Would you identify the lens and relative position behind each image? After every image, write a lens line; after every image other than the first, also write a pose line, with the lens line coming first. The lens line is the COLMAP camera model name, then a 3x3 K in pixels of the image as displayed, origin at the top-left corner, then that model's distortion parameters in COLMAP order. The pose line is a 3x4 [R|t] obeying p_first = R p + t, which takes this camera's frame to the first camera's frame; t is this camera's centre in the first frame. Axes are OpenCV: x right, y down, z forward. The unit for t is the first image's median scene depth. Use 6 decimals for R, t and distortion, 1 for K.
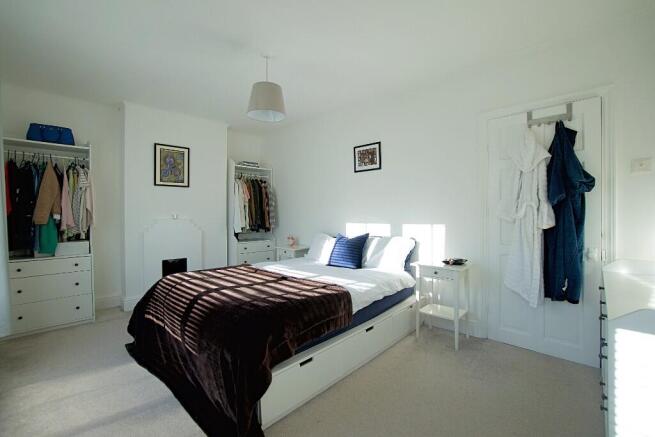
lens RADIAL K [[291.7, 0, 330.0], [0, 291.7, 214.8], [0, 0, 1]] dist [-0.045110, 0.010795]
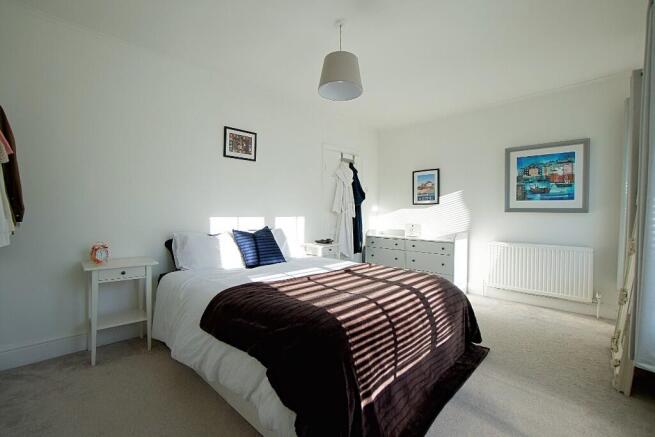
lens RADIAL K [[291.7, 0, 328.6], [0, 291.7, 215.1], [0, 0, 1]] dist [-0.045110, 0.010795]
pose [[0.012153, 0.002653, 0.999923, -0.878025], [-0.005166, 0.999983, -0.002590, 0.027530], [-0.999913, -0.005134, 0.012167, 0.816997]]
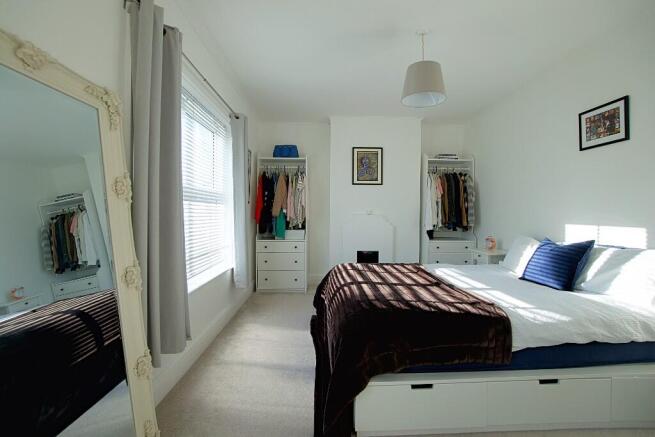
lens RADIAL K [[291.7, 0, 321.3], [0, 291.7, 215.8], [0, 0, 1]] dist [-0.045110, 0.010795]
pose [[0.702611, 0.019992, -0.711293, 0.157073], [-0.012128, 0.999796, 0.016121, 0.005146], [0.711471, -0.002700, 0.702711, 0.118939]]
